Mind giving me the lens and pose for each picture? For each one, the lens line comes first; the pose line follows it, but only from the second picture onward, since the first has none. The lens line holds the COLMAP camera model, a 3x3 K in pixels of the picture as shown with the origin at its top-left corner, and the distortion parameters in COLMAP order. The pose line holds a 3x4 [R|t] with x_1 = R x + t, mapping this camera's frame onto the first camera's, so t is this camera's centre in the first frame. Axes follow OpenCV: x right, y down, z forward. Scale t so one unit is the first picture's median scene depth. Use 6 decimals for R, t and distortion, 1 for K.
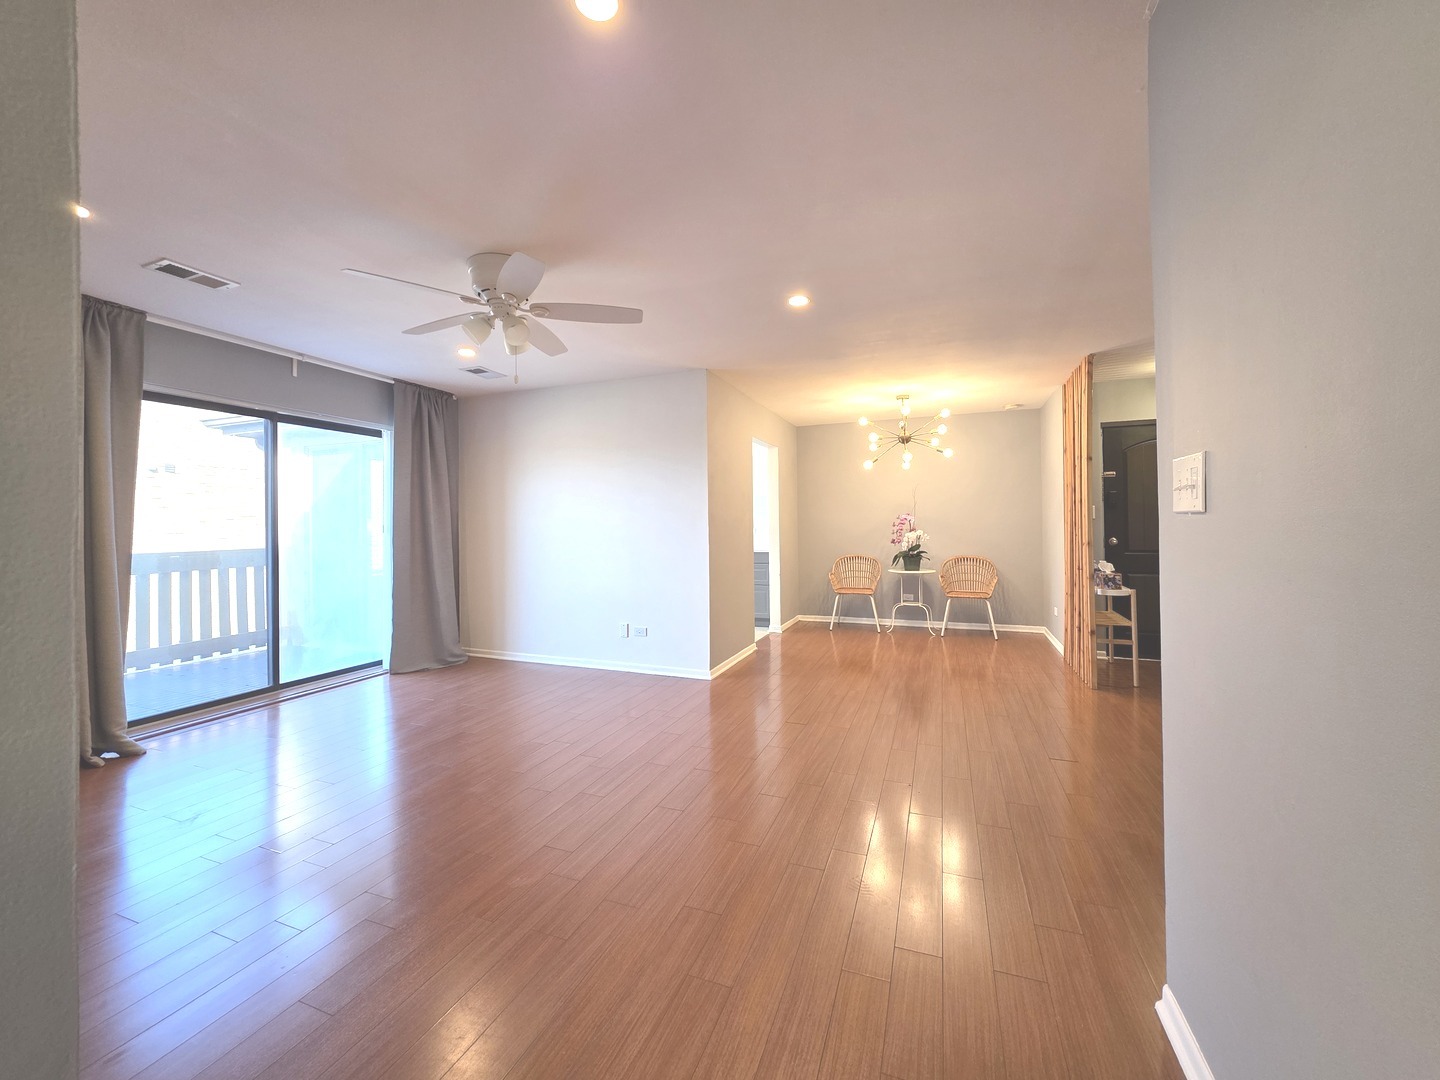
lens RADIAL K [[573.5, 0, 719.5], [0, 573.5, 521.6], [0, 0, 1]] dist [-0.001516, 0.000255]
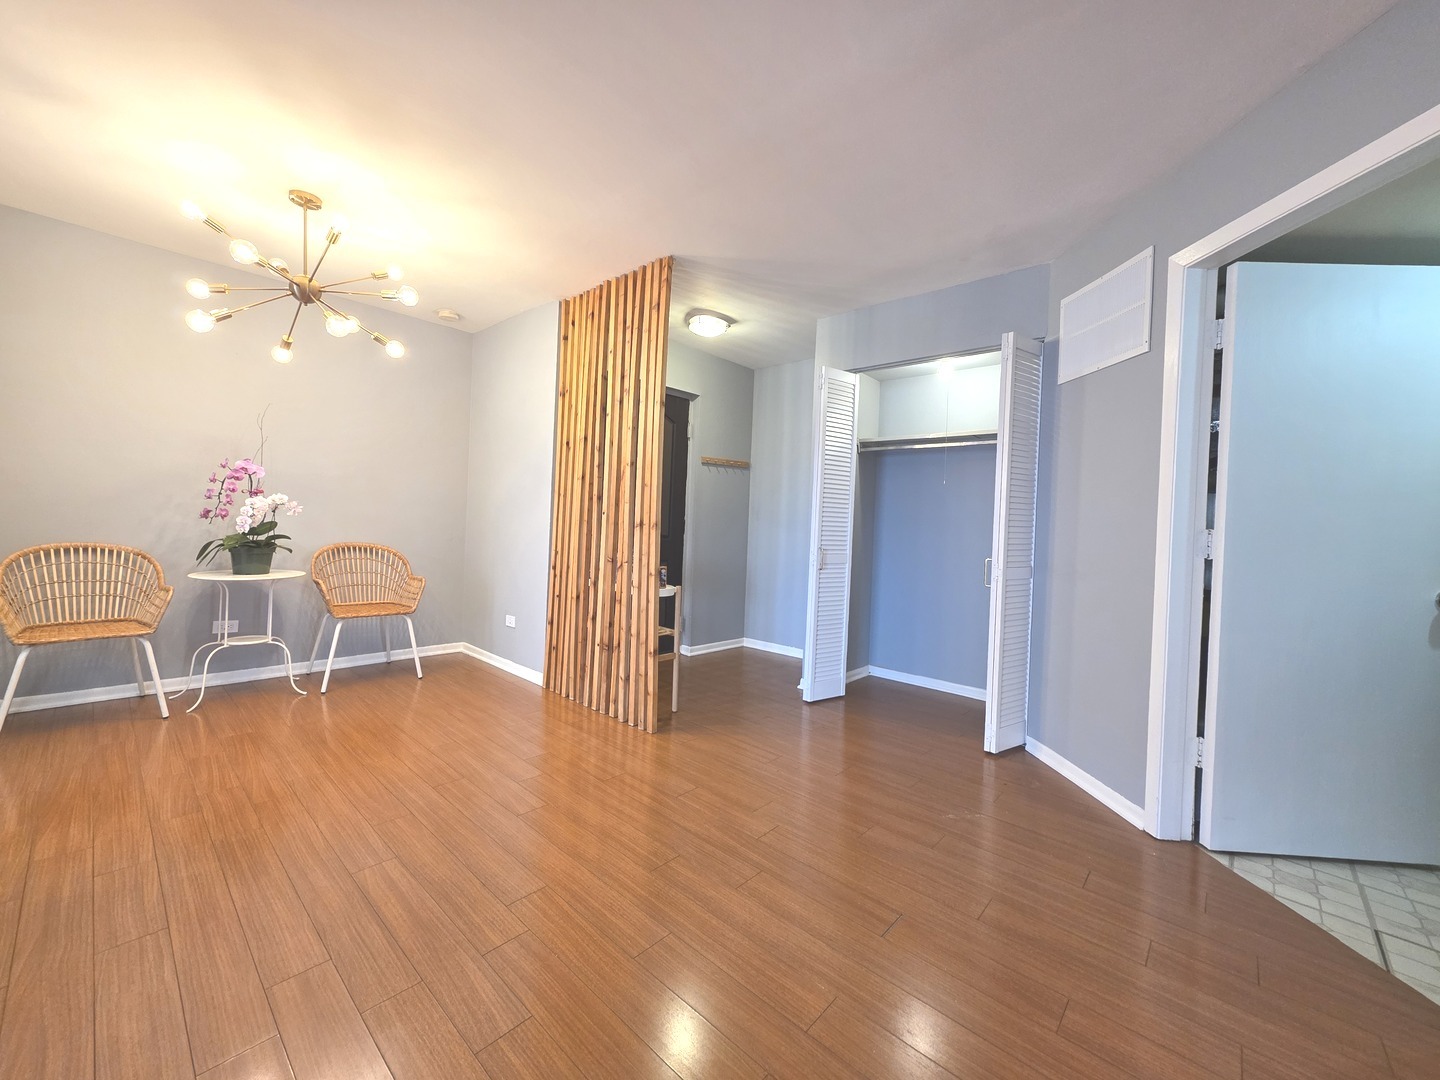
lens RADIAL K [[573.5, 0, 719.5], [0, 573.5, 521.6], [0, 0, 1]] dist [-0.001516, 0.000255]
pose [[0.358809, 0.025459, 0.933064, 0.015027], [-0.050614, 0.998688, -0.007786, 0.023475], [-0.932038, -0.044432, 0.359627, 0.444787]]
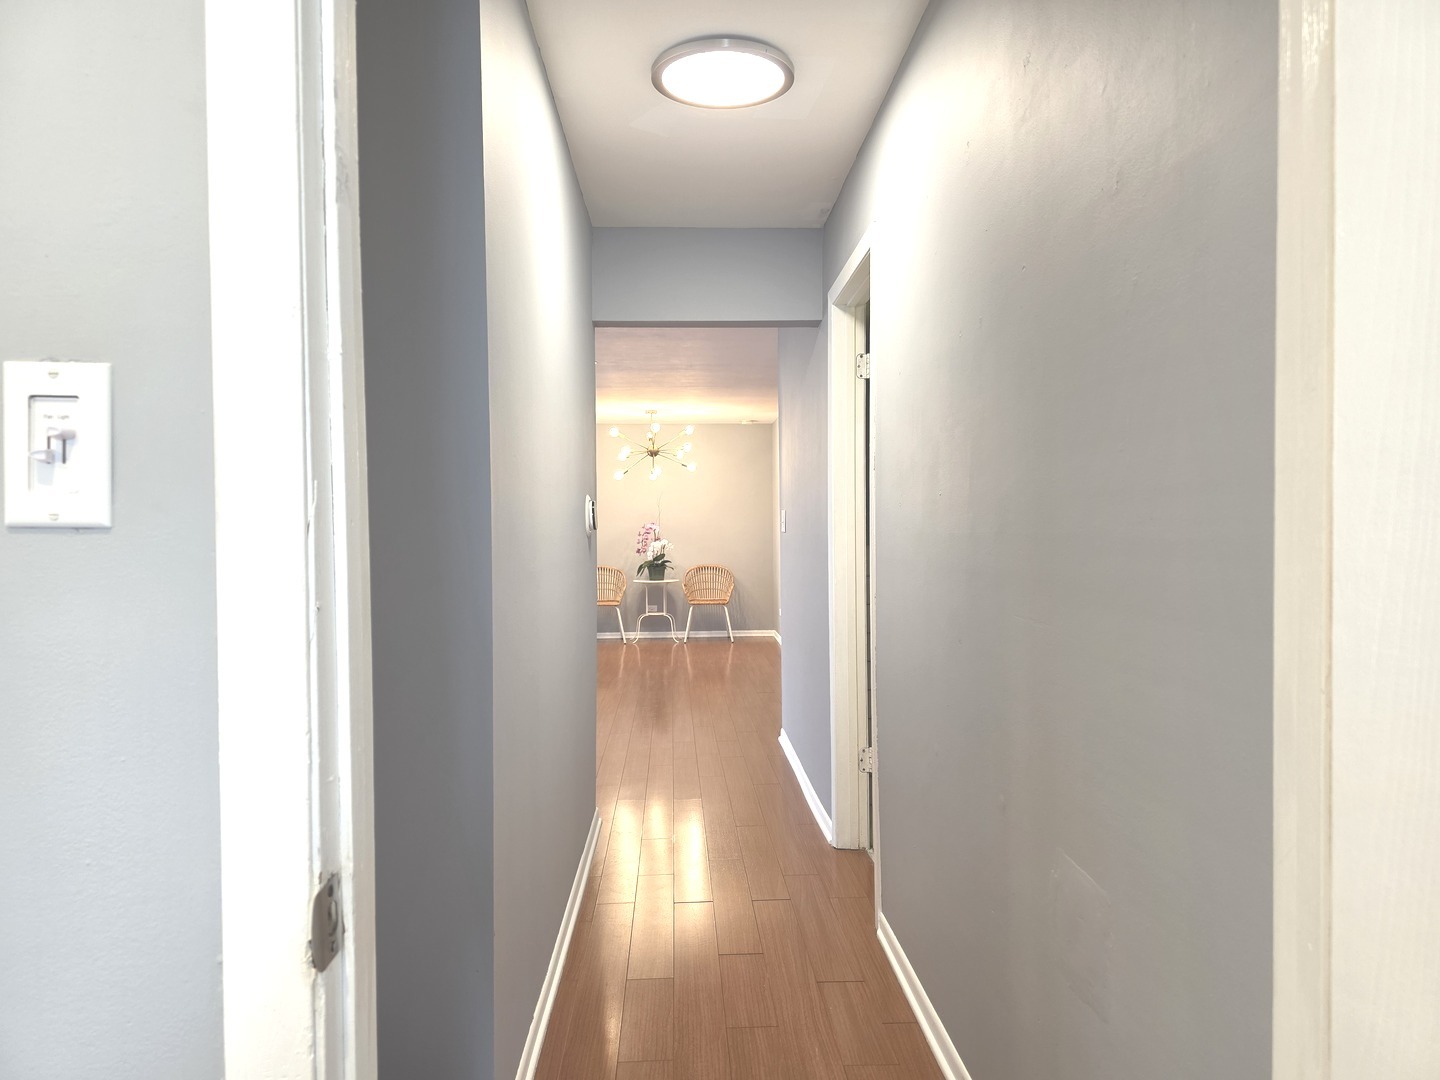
lens RADIAL K [[964.5, 0, 723.1], [0, 964.5, 534.9], [0, 0, 1]] dist [0.088529, -0.090000]
pose [[0.912245, 0.000984, 0.409645, -0.244875], [-0.004987, 0.999950, 0.008704, -0.008283], [-0.409615, -0.009983, 0.912204, -0.572639]]
